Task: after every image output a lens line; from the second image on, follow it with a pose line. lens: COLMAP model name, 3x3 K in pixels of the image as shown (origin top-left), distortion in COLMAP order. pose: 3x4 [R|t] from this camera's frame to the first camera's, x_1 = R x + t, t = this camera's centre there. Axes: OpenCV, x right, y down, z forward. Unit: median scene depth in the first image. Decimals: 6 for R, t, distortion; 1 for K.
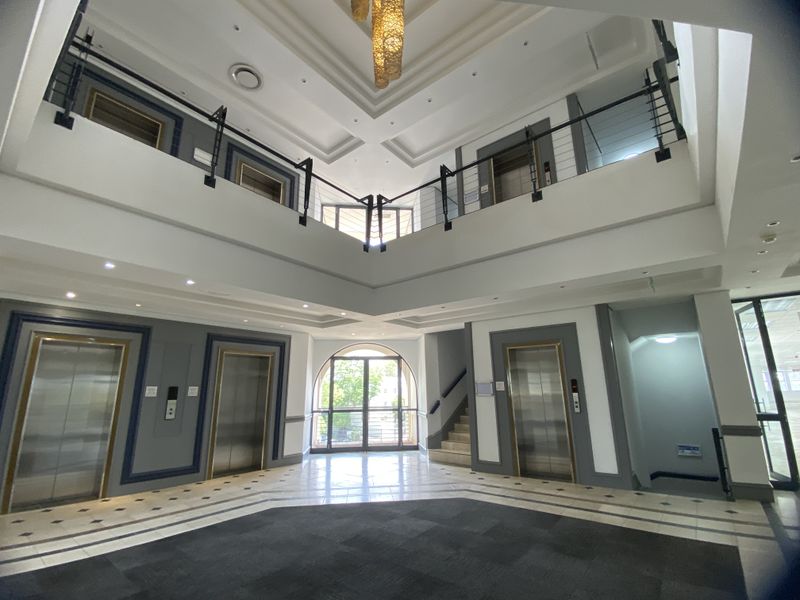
lens RADIAL K [[364.3, 0, 397.6], [0, 364.3, 302.2], [0, 0, 1]] dist [0.028382, -0.025856]
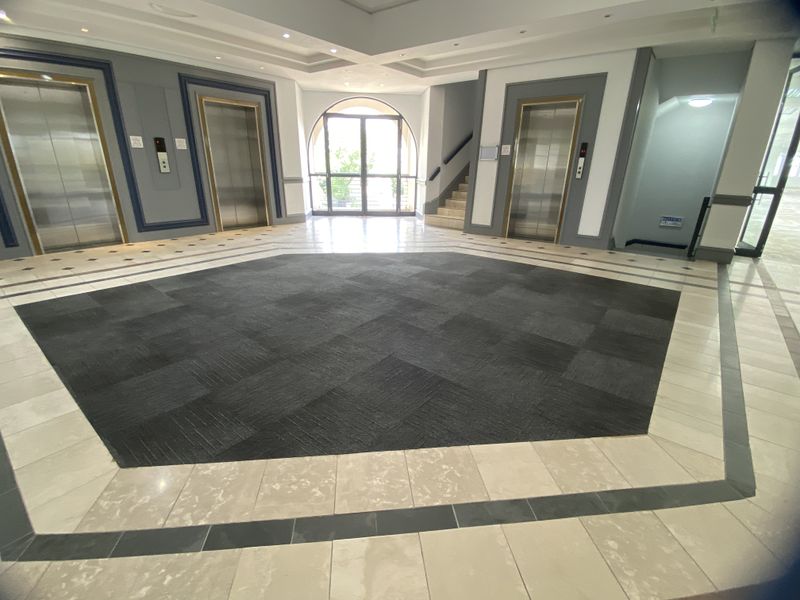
lens RADIAL K [[365.5, 0, 398.0], [0, 365.5, 301.9], [0, 0, 1]] dist [0.020709, -0.022306]
pose [[0.999550, 0.026812, 0.013487, -0.000041], [-0.029747, 0.825258, 0.563972, 0.024433], [0.003991, -0.564119, 0.825684, -0.006595]]
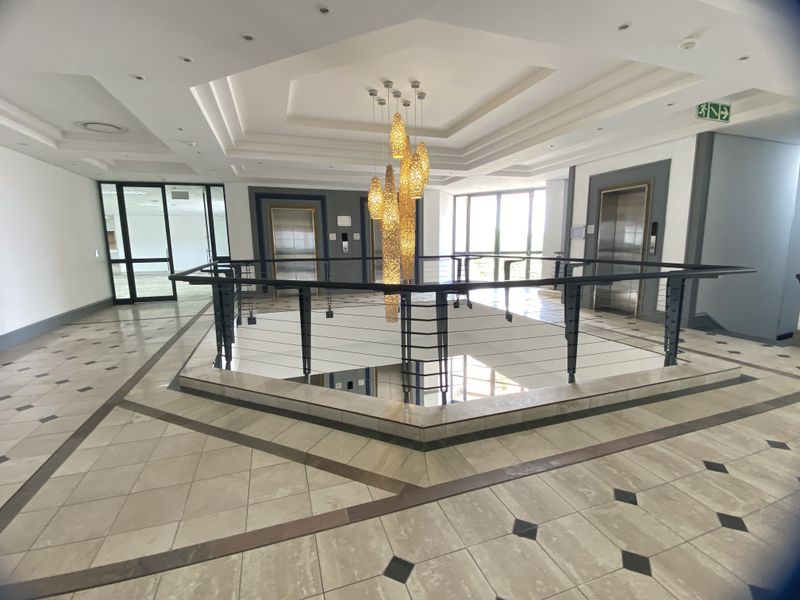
lens RADIAL K [[365.5, 0, 398.0], [0, 365.5, 301.9], [0, 0, 1]] dist [0.020709, -0.022306]
pose [[0.846505, 0.085724, -0.525434, 0.356850], [0.131182, 0.922934, 0.361917, -0.030577], [0.515966, -0.375292, 0.770022, -0.163807]]
